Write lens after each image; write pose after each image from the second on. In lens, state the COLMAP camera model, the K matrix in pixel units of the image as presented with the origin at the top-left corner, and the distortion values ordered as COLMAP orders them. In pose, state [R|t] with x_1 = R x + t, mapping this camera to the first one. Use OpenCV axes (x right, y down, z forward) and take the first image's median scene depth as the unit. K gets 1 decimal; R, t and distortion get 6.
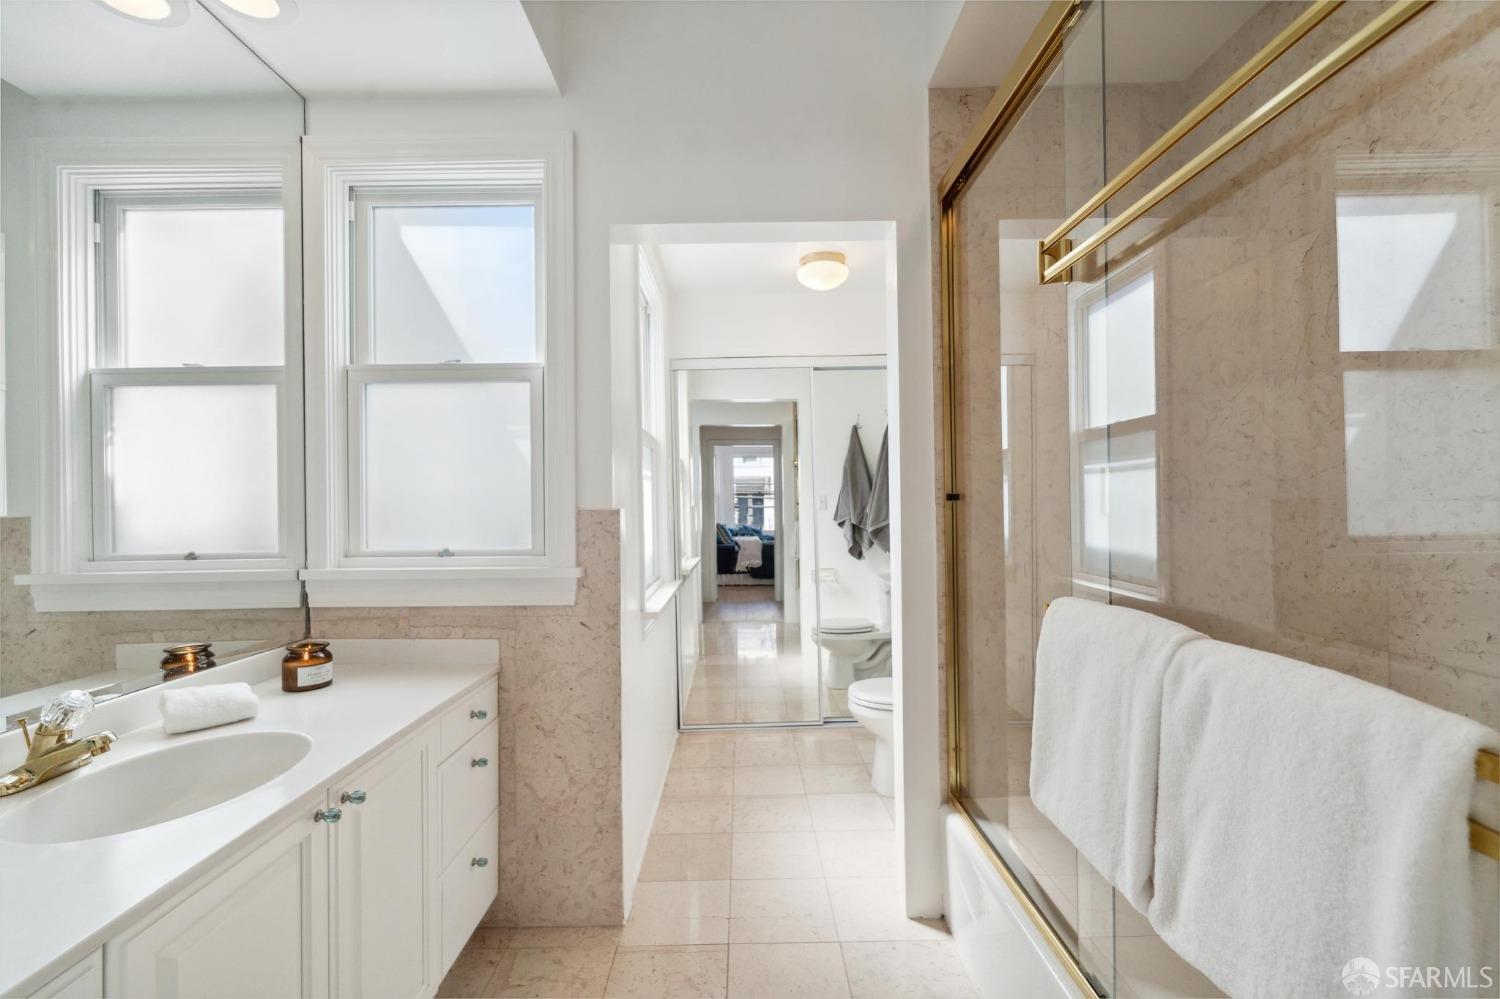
lens RADIAL K [[663.8, 0, 749.1], [0, 663.8, 501.7], [0, 0, 1]] dist [0.000308, 0.000257]
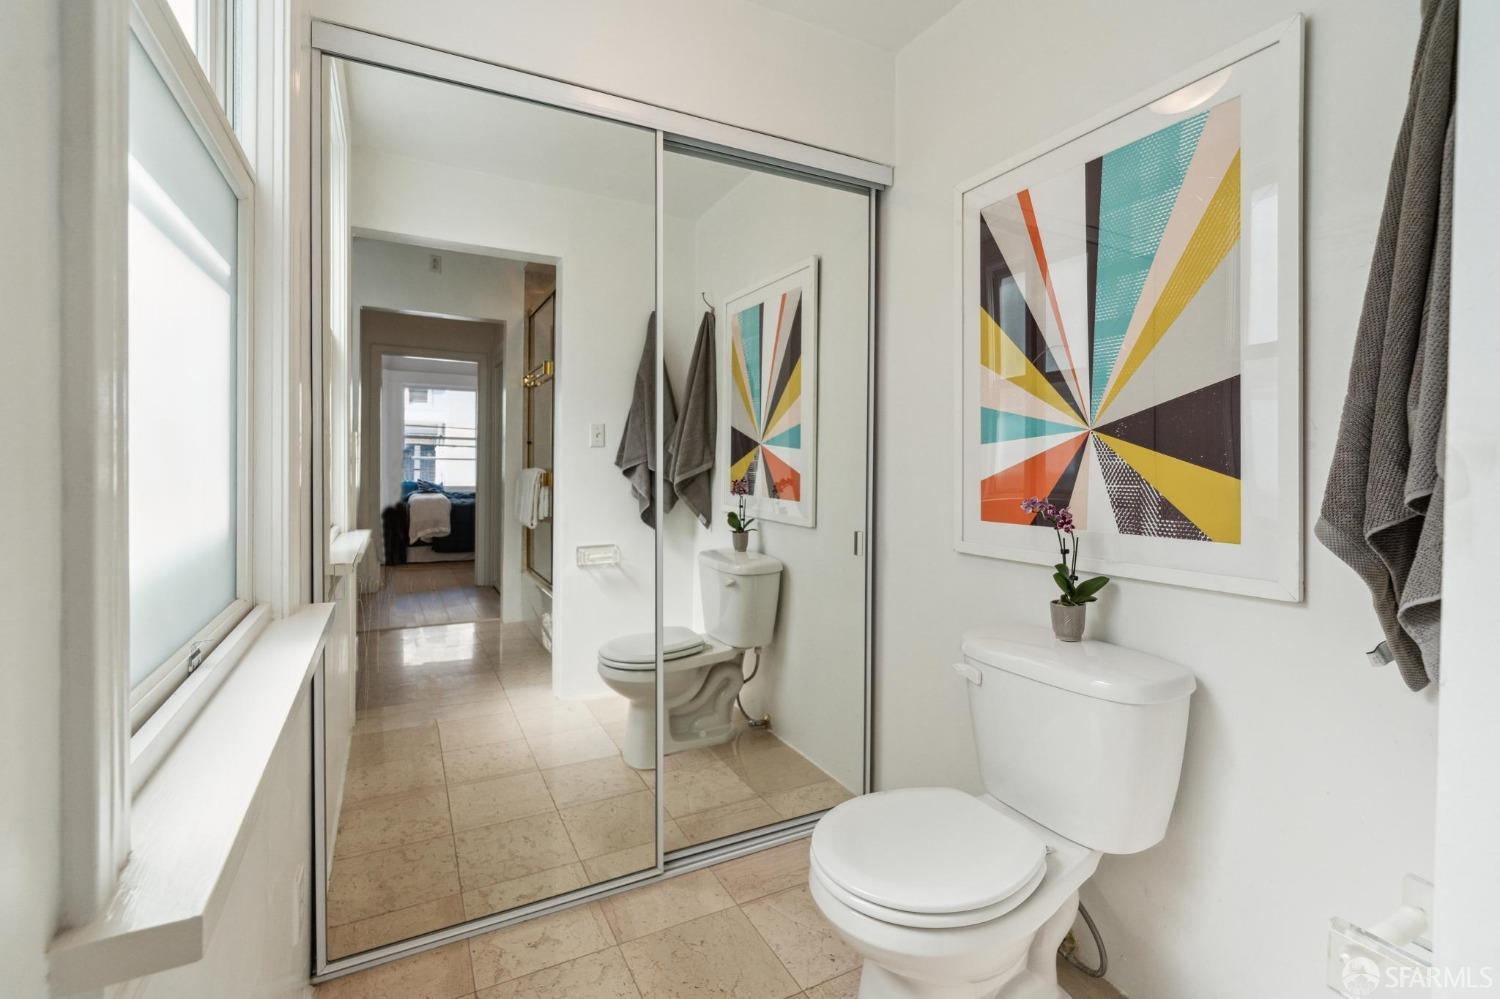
lens RADIAL K [[663.8, 0, 739.7], [0, 663.8, 459.3], [0, 0, 1]] dist [0.000308, 0.000257]
pose [[0.893677, 0.017933, 0.448353, -0.044993], [-0.018056, 0.999829, -0.004001, 0.022711], [-0.448348, -0.004519, 0.893848, 0.394911]]
